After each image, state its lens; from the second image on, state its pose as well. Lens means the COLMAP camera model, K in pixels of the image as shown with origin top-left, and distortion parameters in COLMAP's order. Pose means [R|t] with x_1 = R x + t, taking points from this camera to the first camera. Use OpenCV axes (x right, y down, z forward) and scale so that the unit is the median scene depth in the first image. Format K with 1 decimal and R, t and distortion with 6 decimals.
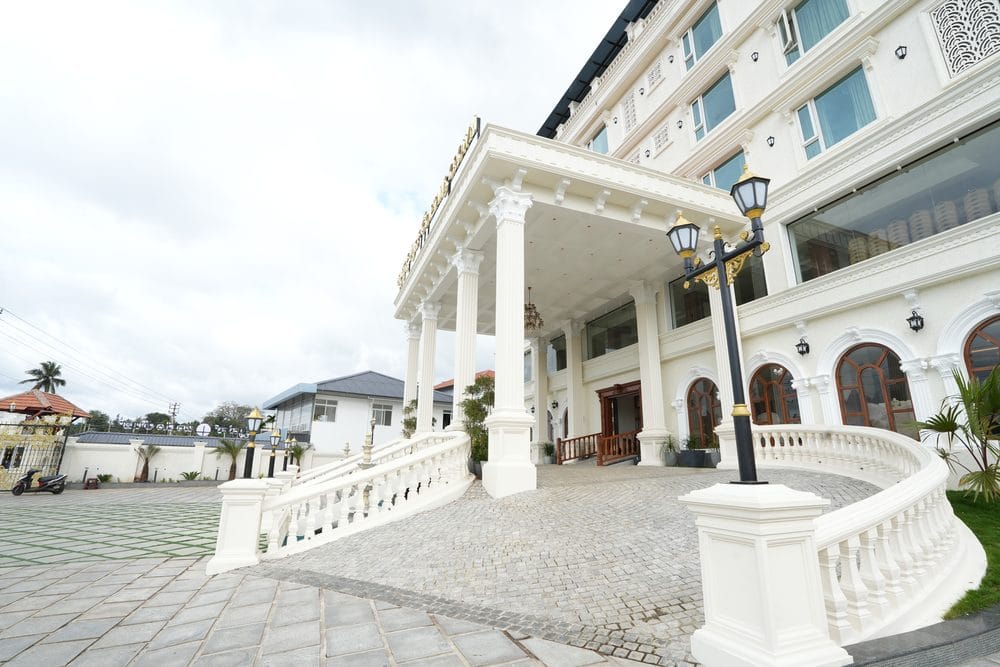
lens RADIAL K [[455.7, 0, 500.0], [0, 455.7, 333.5], [0, 0, 1]] dist [-0.031952, 0.000445]
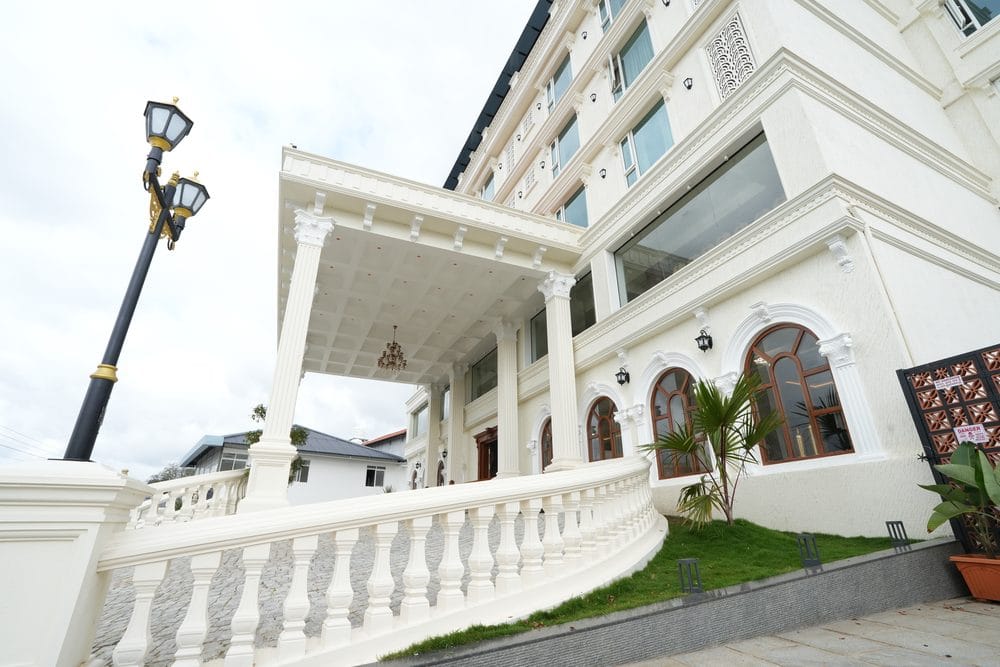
lens RADIAL K [[452.6, 0, 481.3], [0, 452.6, 333.8], [0, 0, 1]] dist [-0.011393, 0.000015]
pose [[0.999809, 0.001549, 0.019489, 0.272406], [0.001004, 0.991470, -0.130334, 0.048940], [-0.019525, 0.130328, 0.991279, 0.047950]]
